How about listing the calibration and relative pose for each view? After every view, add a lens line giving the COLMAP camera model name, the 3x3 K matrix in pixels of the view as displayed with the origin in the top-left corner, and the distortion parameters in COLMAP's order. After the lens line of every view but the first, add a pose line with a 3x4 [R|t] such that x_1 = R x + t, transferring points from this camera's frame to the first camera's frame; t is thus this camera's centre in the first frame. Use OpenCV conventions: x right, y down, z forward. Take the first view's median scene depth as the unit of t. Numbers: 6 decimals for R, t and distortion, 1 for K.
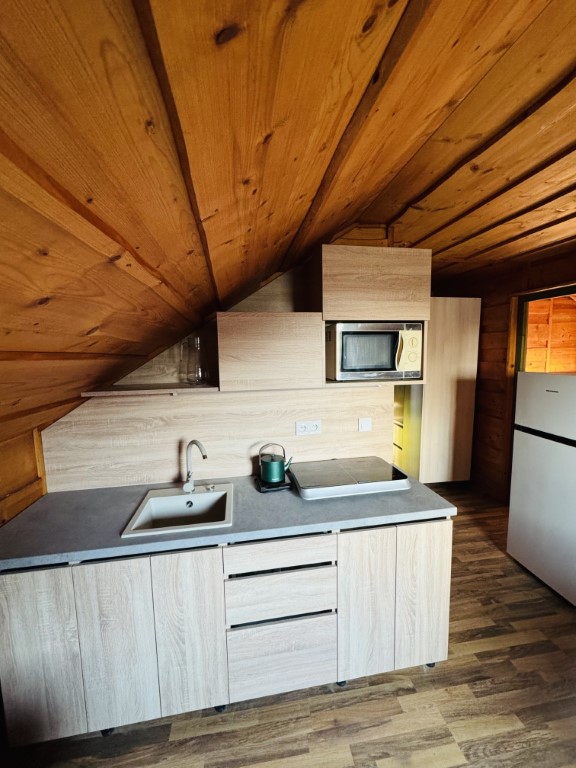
lens RADIAL K [[306.2, 0, 288.0], [0, 306.2, 384.0], [0, 0, 1]] dist [-0.003446, 0.000614]
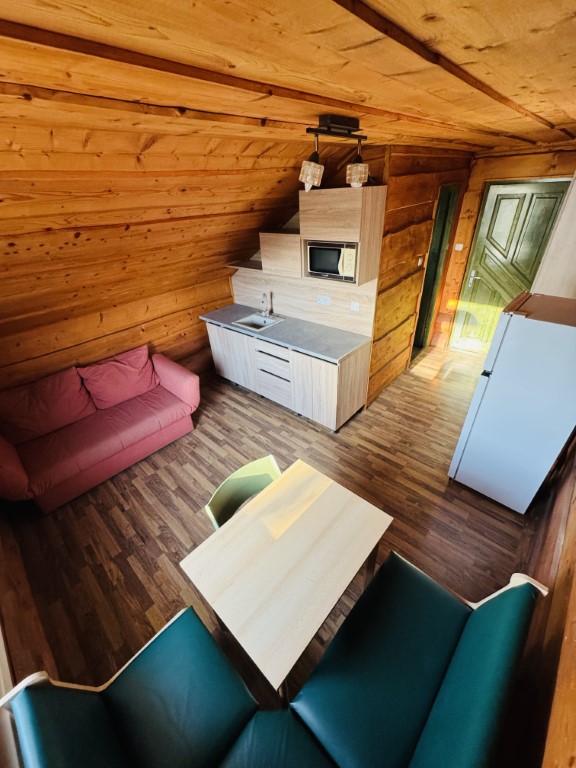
lens RADIAL K [[306.2, 0, 288.0], [0, 306.2, 384.0], [0, 0, 1]] dist [-0.003446, 0.000614]
pose [[0.630641, 0.399924, -0.665096, 1.518725], [-0.039454, 0.872413, 0.487174, -0.323237], [0.775071, -0.280991, 0.565959, -0.281721]]
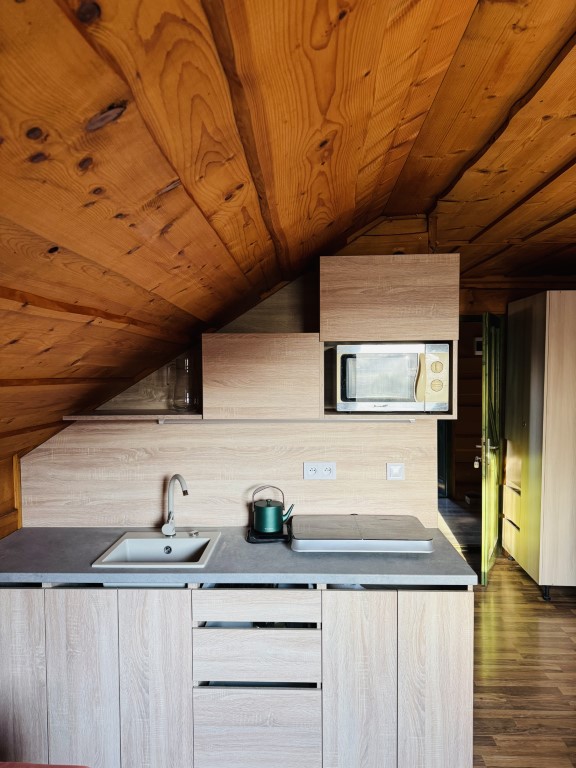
lens RADIAL K [[532.0, 0, 288.0], [0, 532.0, 384.0], [0, 0, 1]] dist [0.061658, -0.081822]
pose [[0.980421, 0.018601, -0.196030, 0.310907], [-0.031983, 0.997352, -0.065319, 0.013773], [0.194296, 0.070310, 0.978420, -0.469965]]
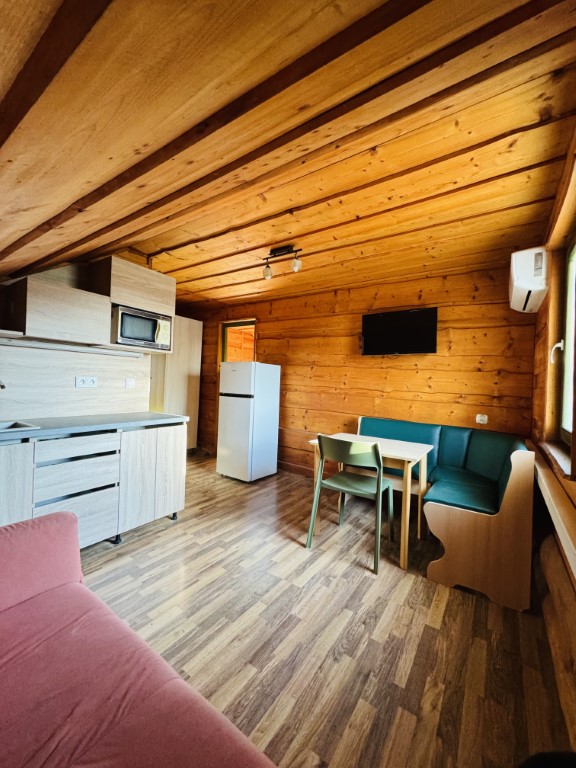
lens RADIAL K [[304.9, 0, 288.0], [0, 304.9, 384.0], [0, 0, 1]] dist [-0.002449, -0.000020]
pose [[0.679333, 0.041251, 0.732670, -0.377803], [0.028204, 0.996213, -0.082240, 0.349106], [-0.733288, 0.076532, 0.675597, -0.661336]]
